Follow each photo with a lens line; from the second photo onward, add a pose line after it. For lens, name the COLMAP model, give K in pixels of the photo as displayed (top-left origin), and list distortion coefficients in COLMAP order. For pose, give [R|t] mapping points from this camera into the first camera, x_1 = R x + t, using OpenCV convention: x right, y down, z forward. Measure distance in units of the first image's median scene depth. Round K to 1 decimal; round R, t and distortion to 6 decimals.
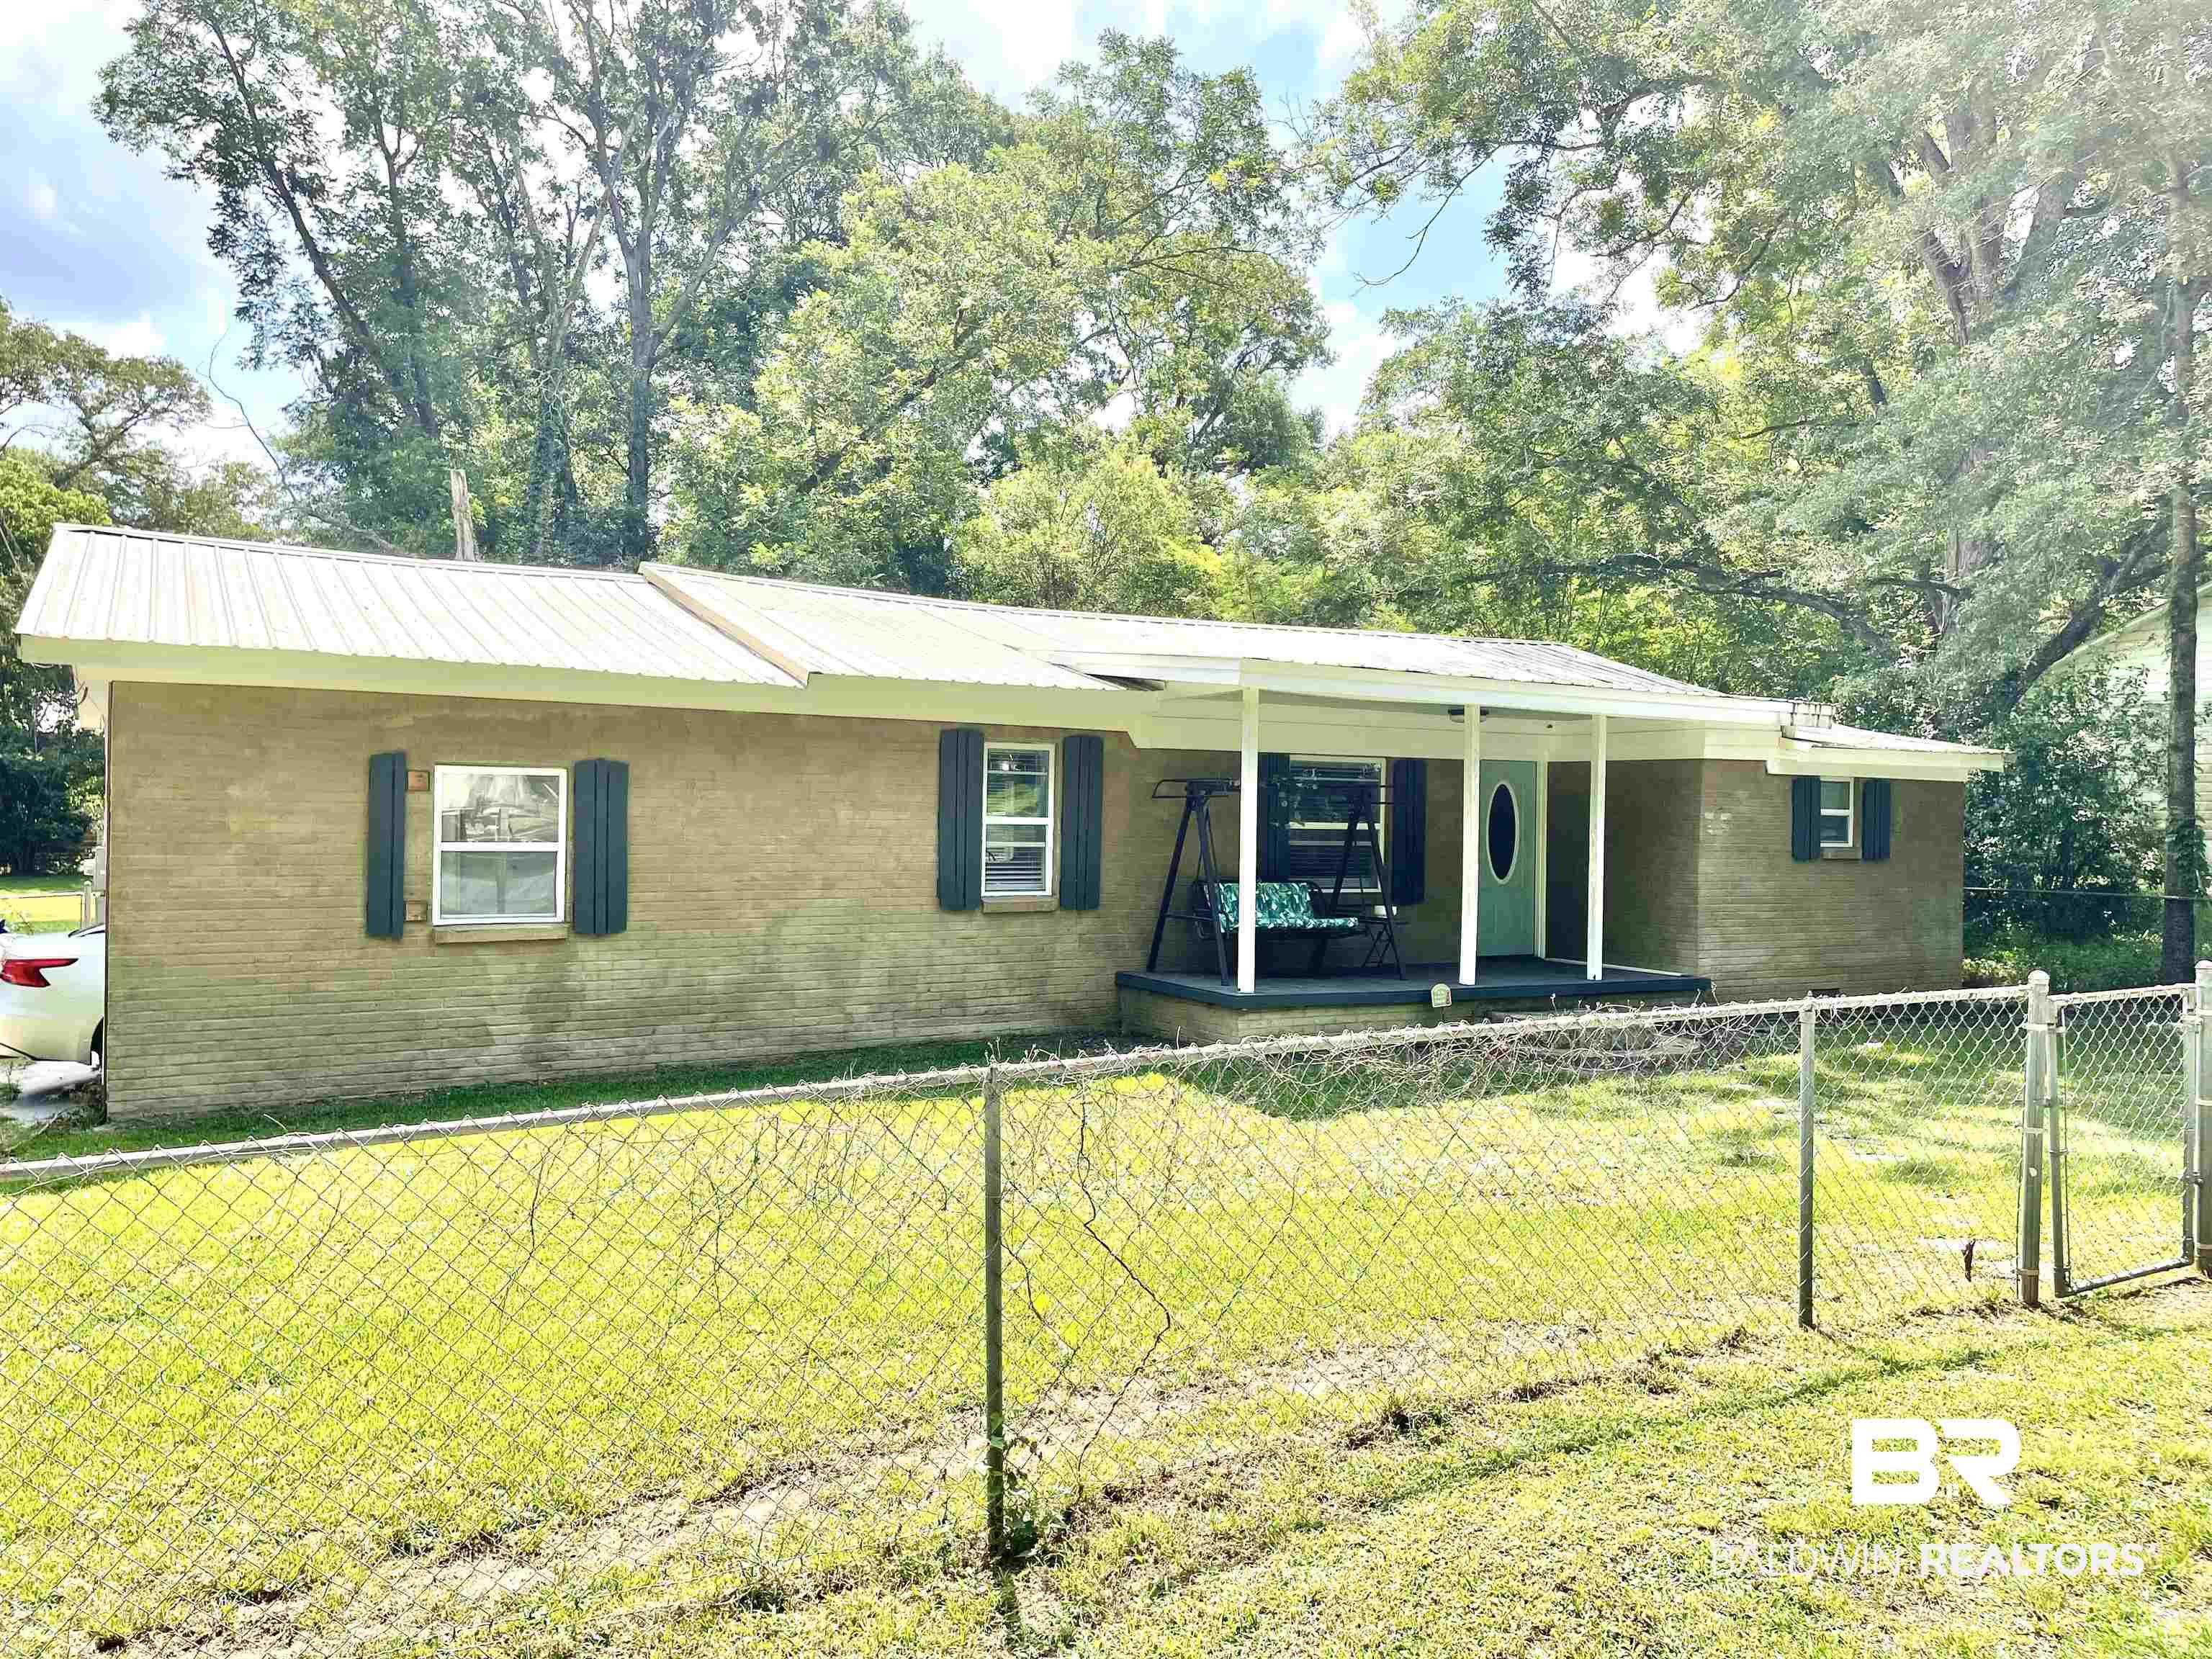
lens RADIAL K [[1660.3, 0, 1102.6], [0, 1660.3, 816.1], [0, 0, 1]] dist [0.097686, -0.135521]
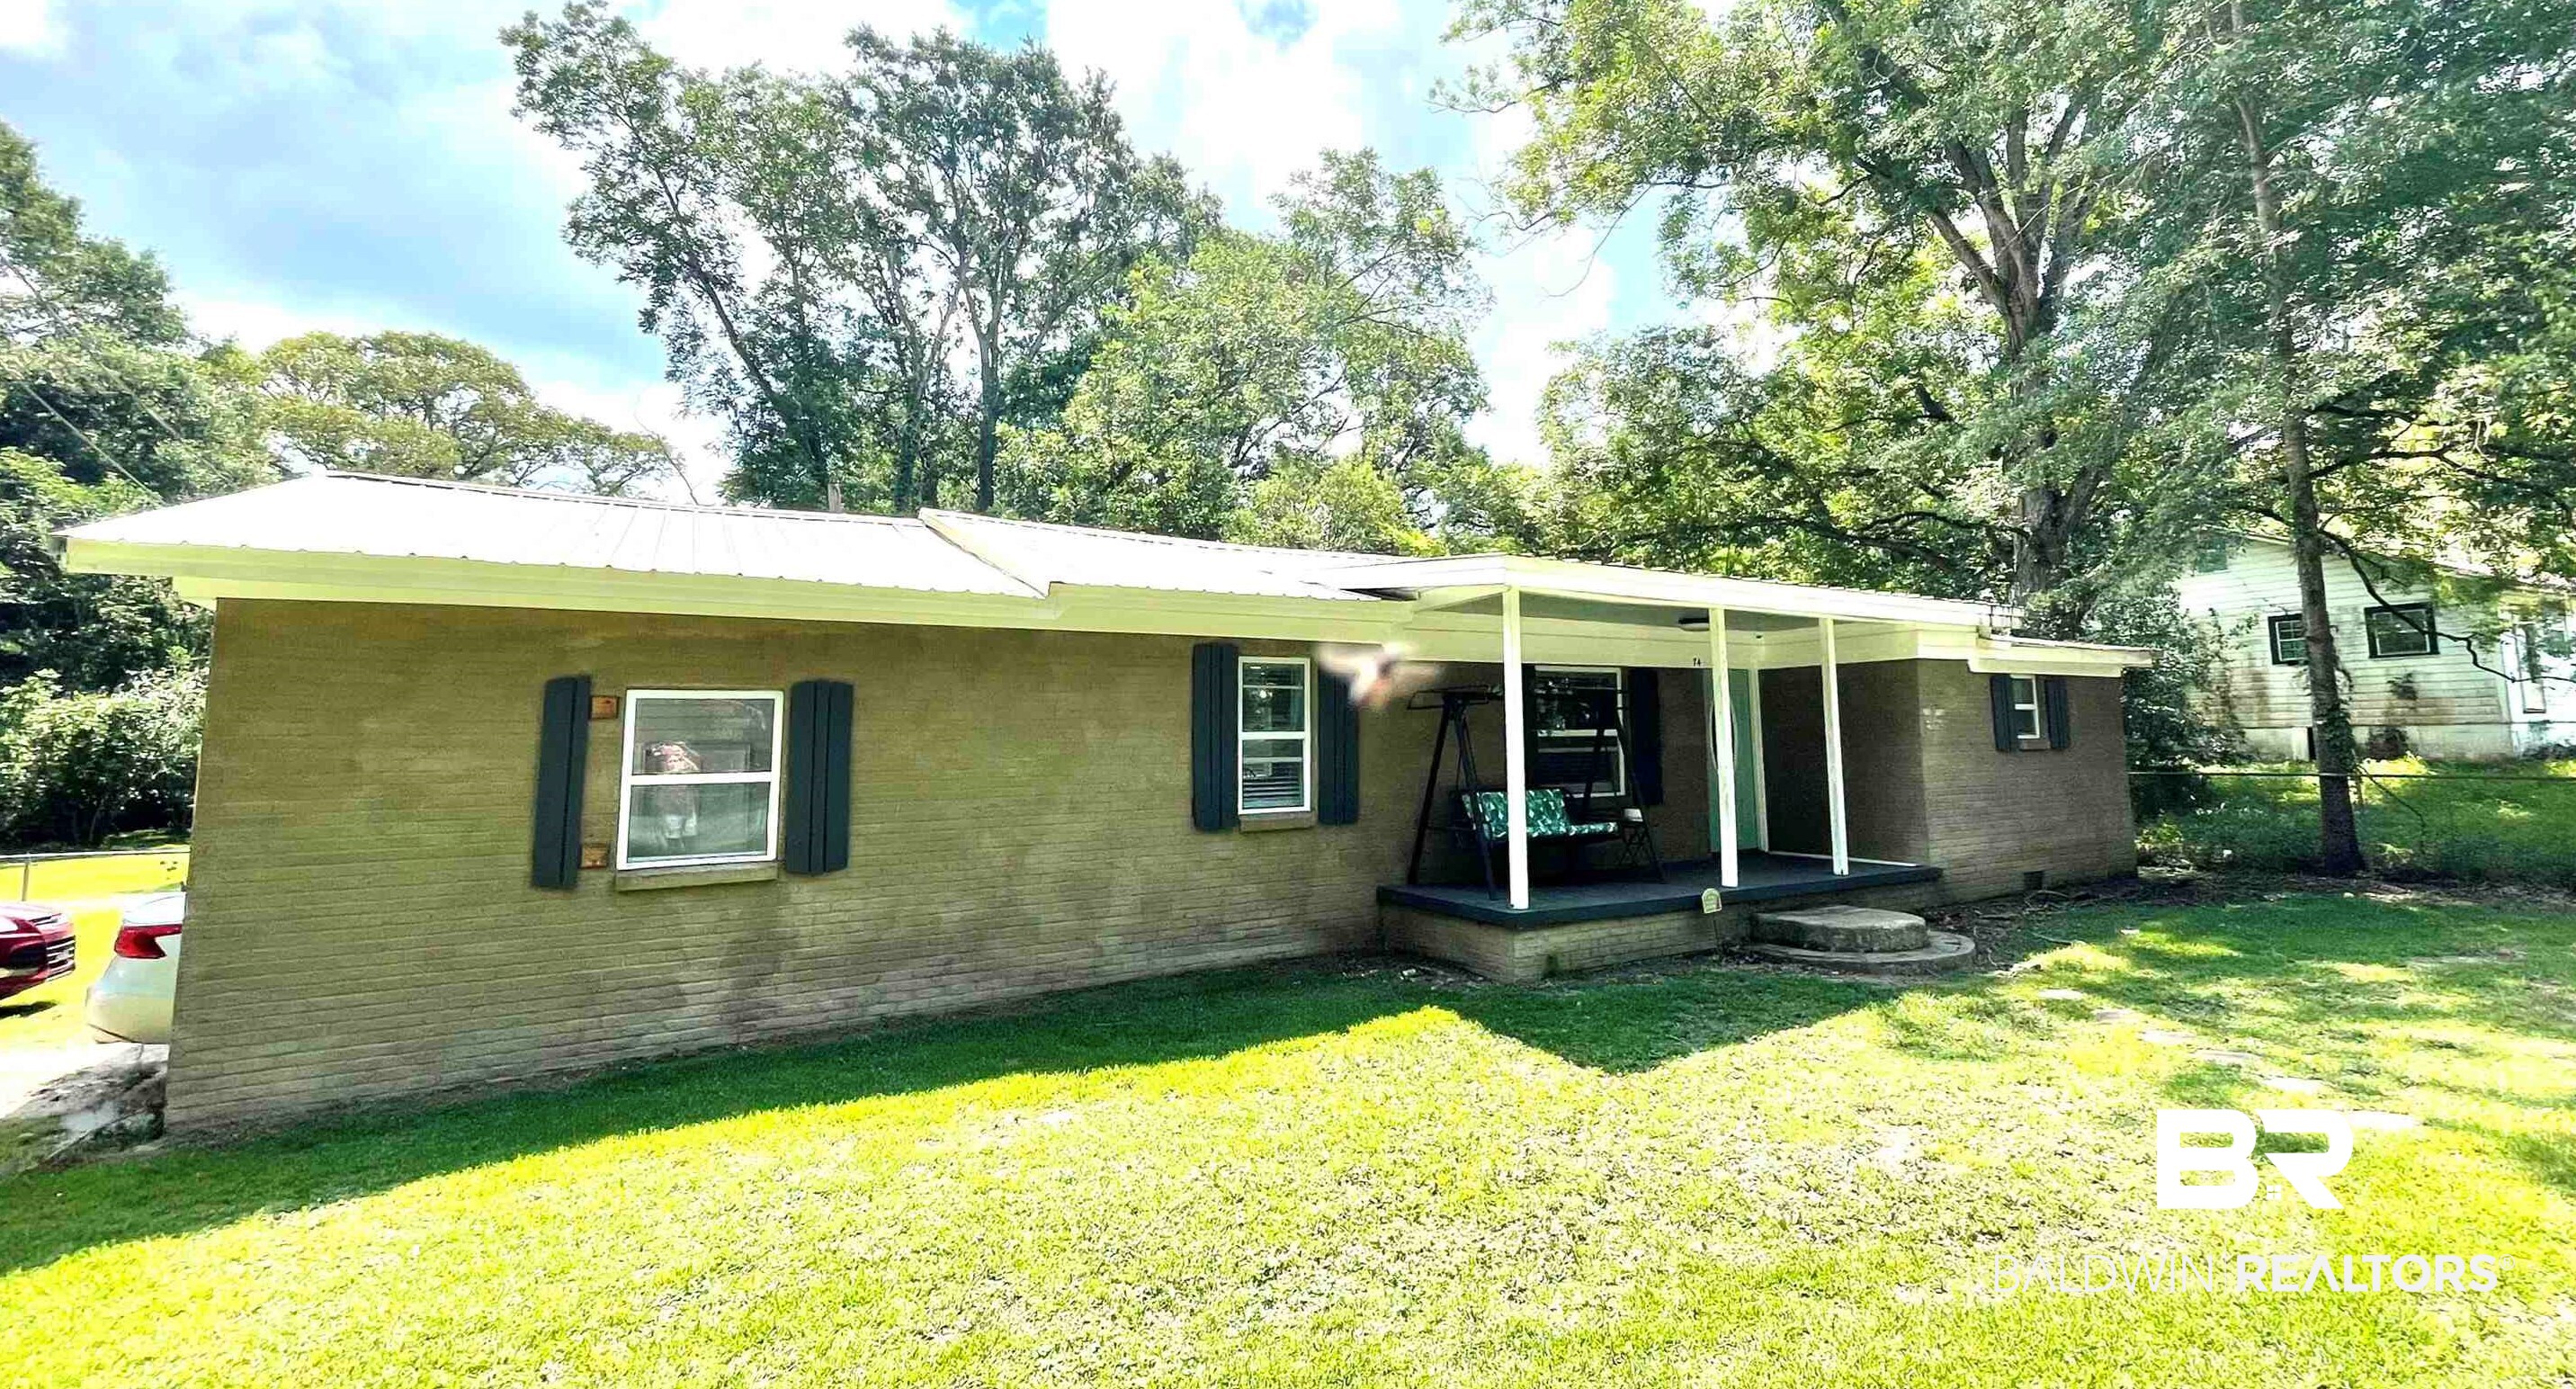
lens RADIAL K [[1154.9, 0, 1372.1], [0, 1154.9, 618.9], [0, 0, 1]] dist [-0.013770, 0.011270]
pose [[0.998978, -0.028748, 0.034890, -0.014687], [0.032356, 0.993658, -0.107685, 0.009401], [-0.031573, 0.108704, 0.993573, 0.306356]]
